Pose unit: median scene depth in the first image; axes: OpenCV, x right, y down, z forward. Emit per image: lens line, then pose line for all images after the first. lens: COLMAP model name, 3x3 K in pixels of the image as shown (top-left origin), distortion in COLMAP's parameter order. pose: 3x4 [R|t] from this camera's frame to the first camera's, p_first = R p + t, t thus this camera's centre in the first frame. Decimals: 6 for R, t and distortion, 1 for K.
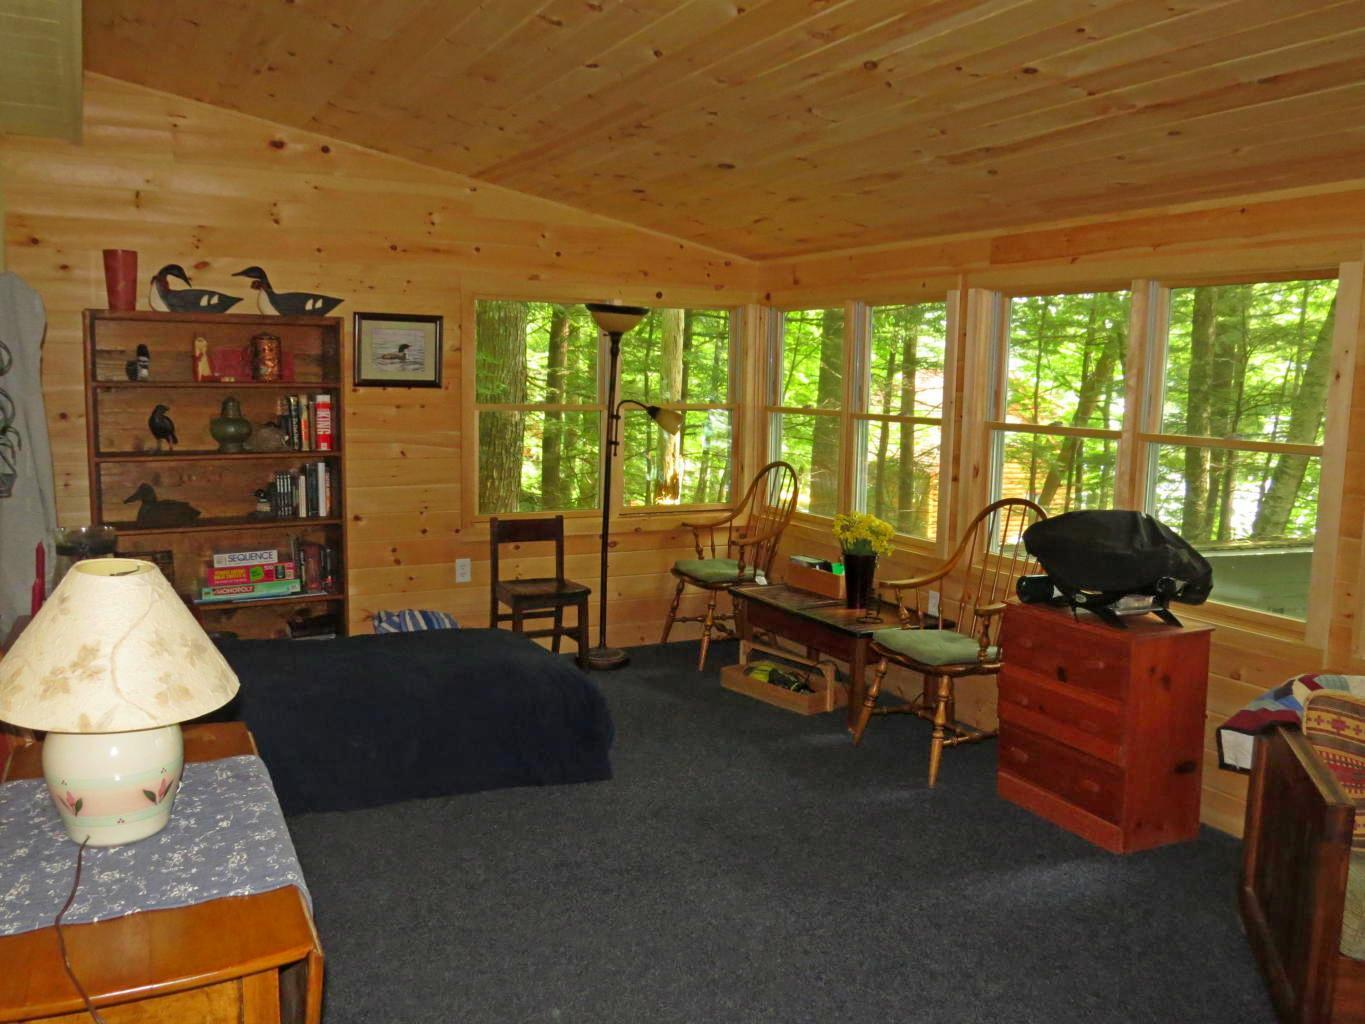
lens RADIAL K [[1151.2, 0, 647.0], [0, 1151.2, 518.0], [0, 0, 1]] dist [-0.027838, 0.019895]
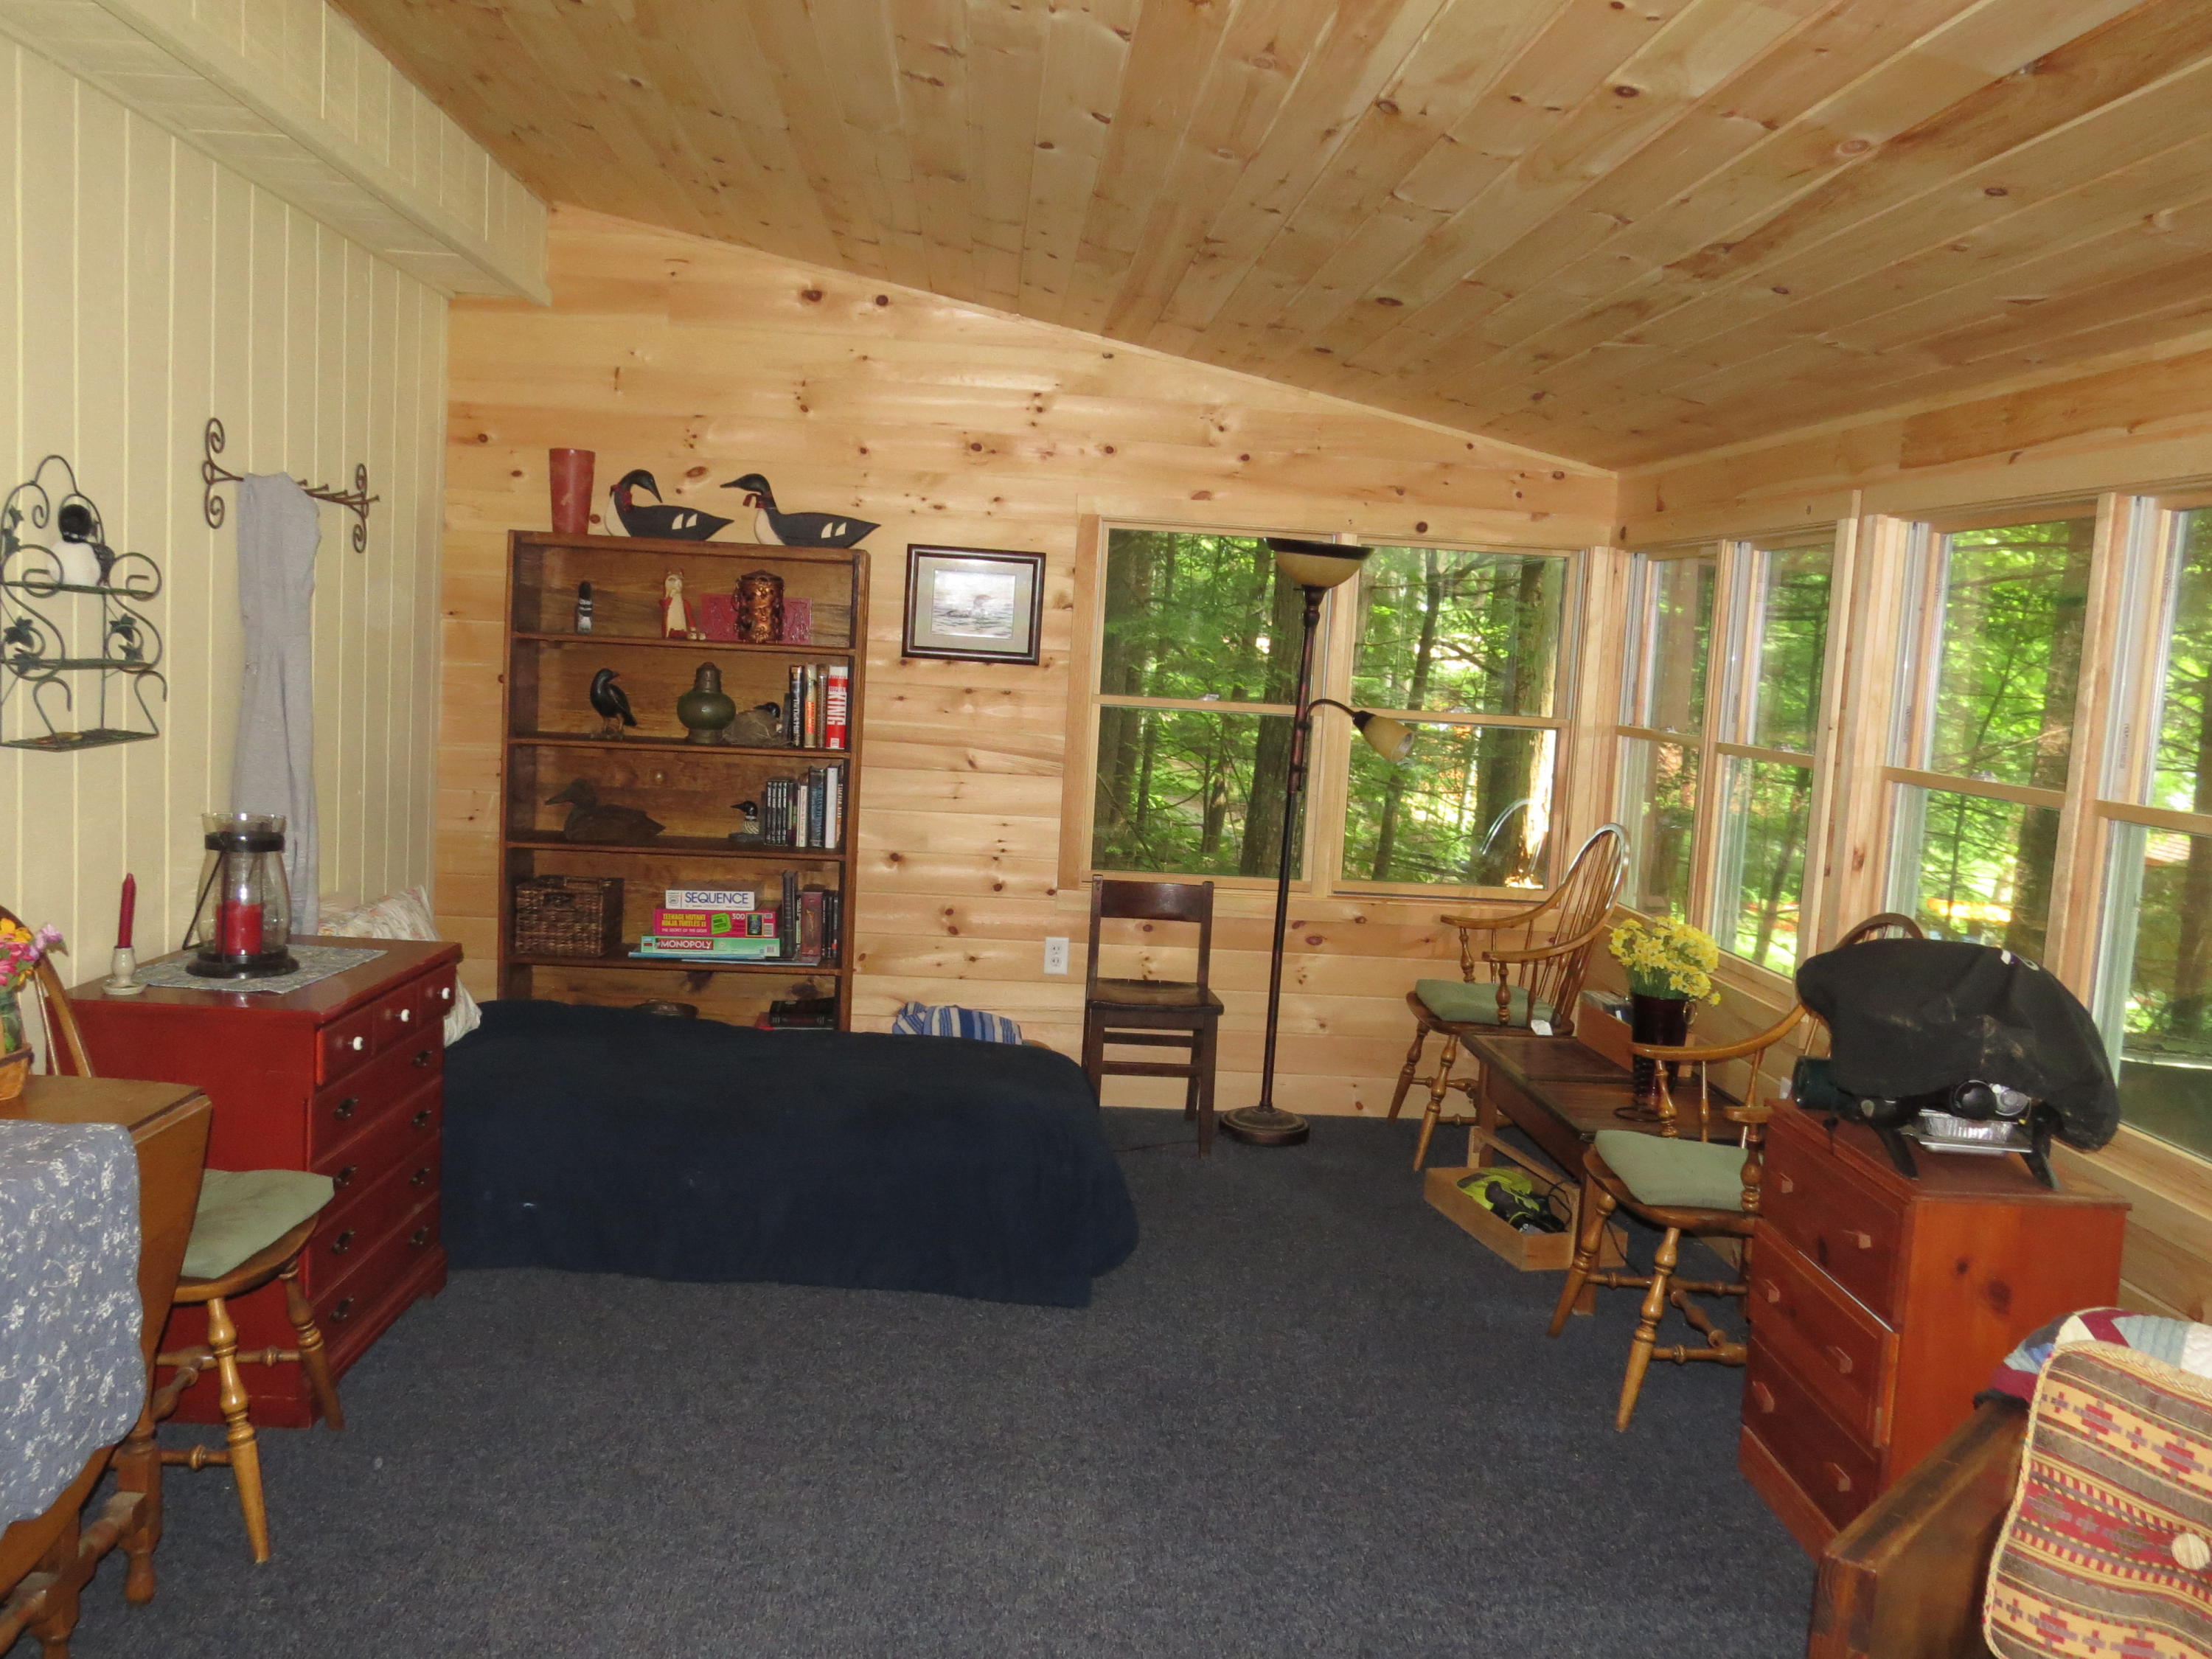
lens RADIAL K [[1865.5, 0, 1098.4], [0, 1865.5, 834.4], [0, 0, 1]] dist [-0.027838, 0.019895]
pose [[0.913812, 0.076735, -0.398823, 0.296343], [-0.092335, 0.995527, -0.020022, -0.002396], [0.395502, 0.055122, 0.916809, 0.076064]]
